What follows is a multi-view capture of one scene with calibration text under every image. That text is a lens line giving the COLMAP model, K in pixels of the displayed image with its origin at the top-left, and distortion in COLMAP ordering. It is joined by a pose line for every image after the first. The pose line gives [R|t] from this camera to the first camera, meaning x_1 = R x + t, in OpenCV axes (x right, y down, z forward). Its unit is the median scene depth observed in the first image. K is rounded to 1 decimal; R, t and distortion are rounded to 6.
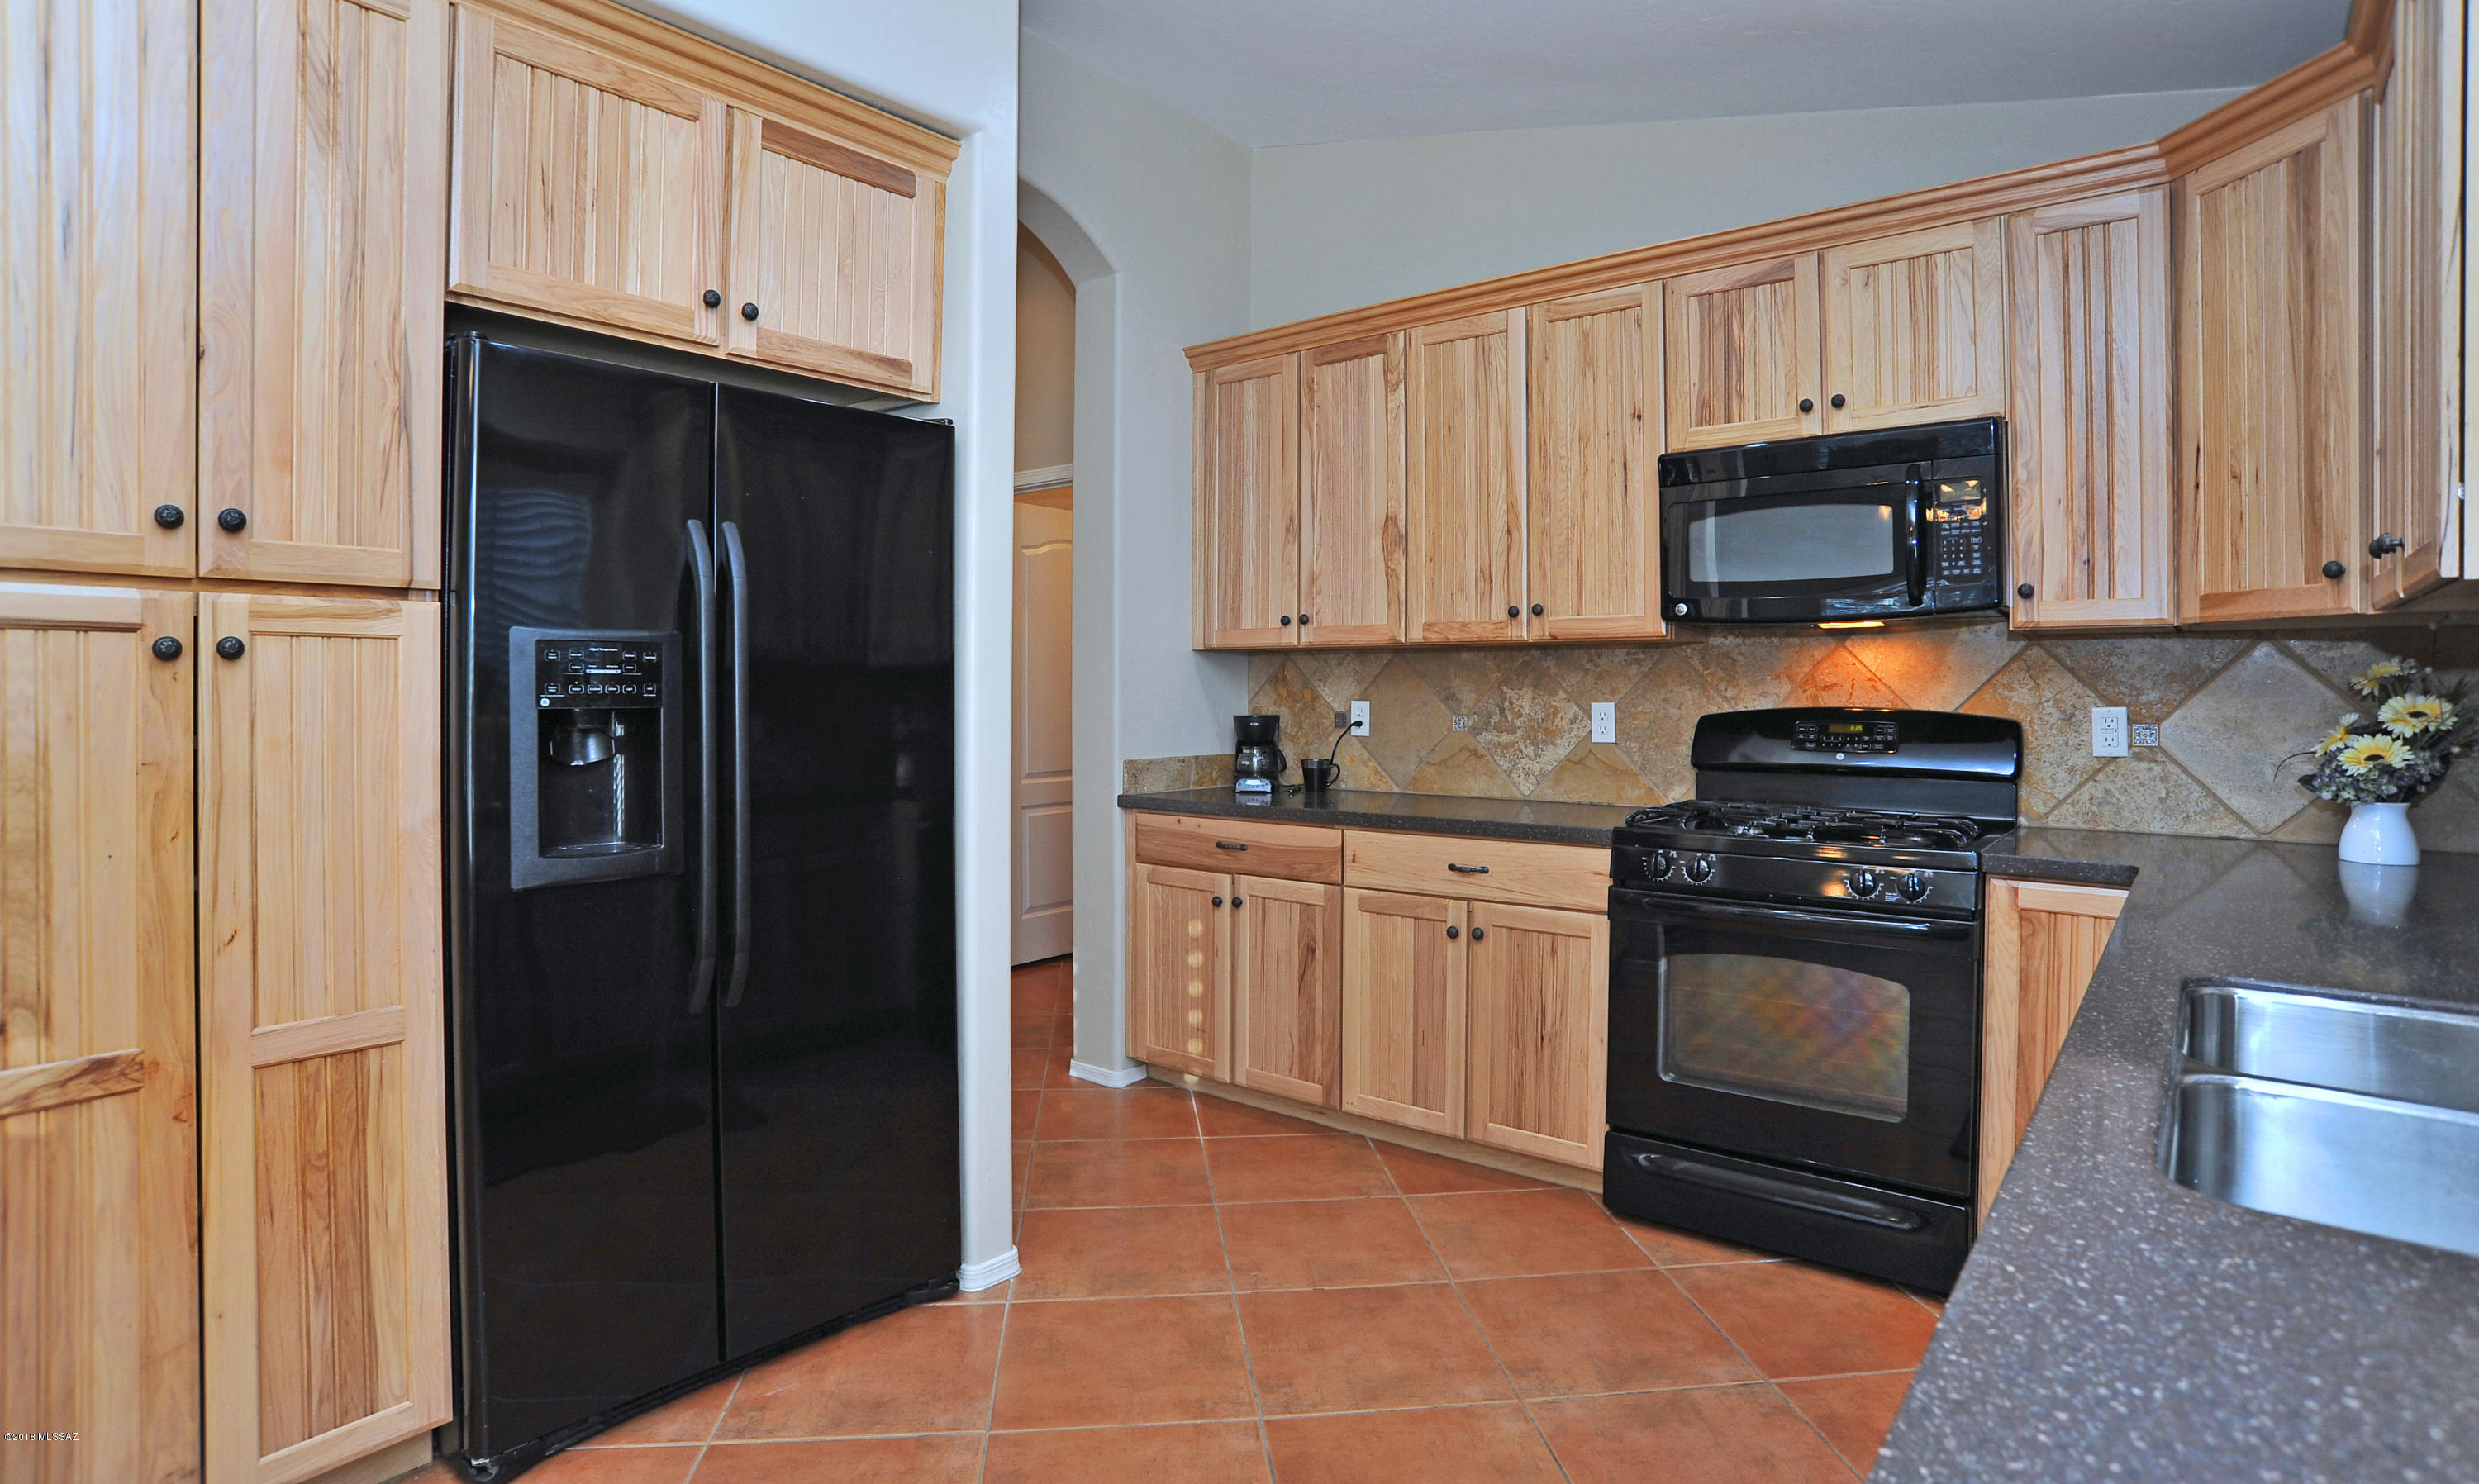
lens RADIAL K [[1269.8, 0, 1231.3], [0, 1269.8, 690.6], [0, 0, 1]] dist [-0.106252, 0.052395]
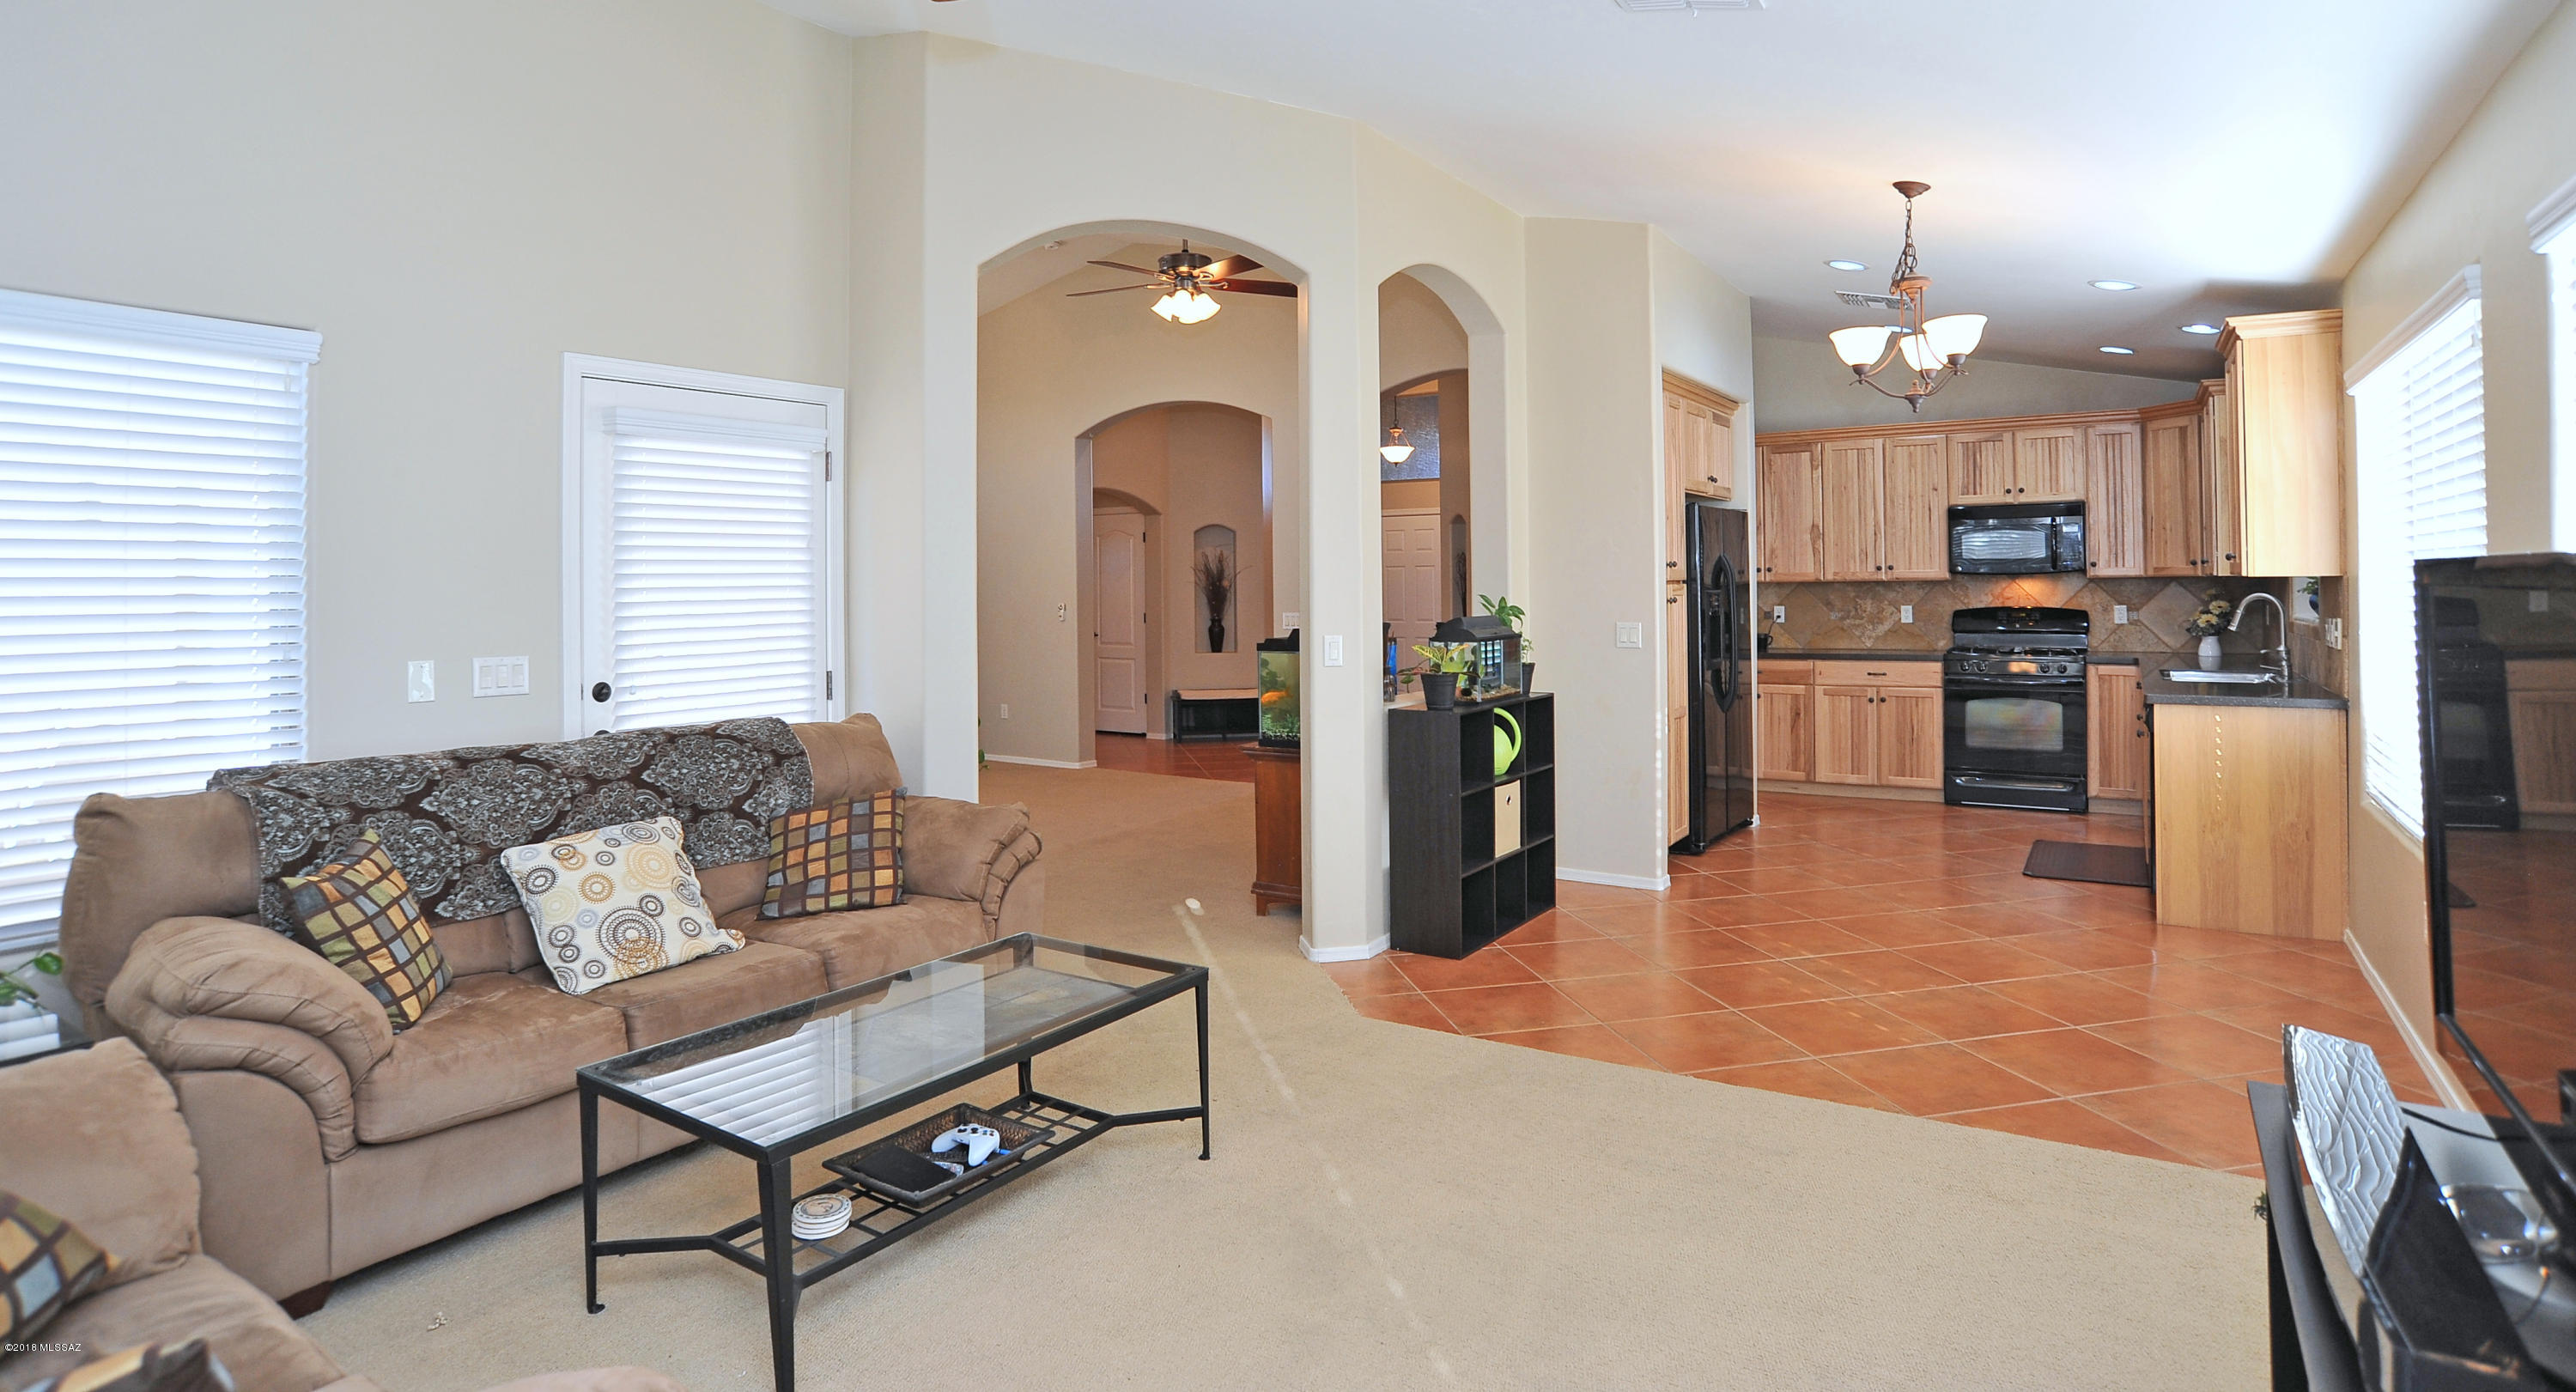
lens RADIAL K [[1321.2, 0, 1293.6], [0, 1321.2, 568.2], [0, 0, 1]] dist [-0.097549, 0.051520]
pose [[0.994197, -0.011420, 0.106970, -1.312195], [0.012972, 0.999820, -0.013830, -0.049678], [-0.106792, 0.015137, 0.994166, -1.517638]]
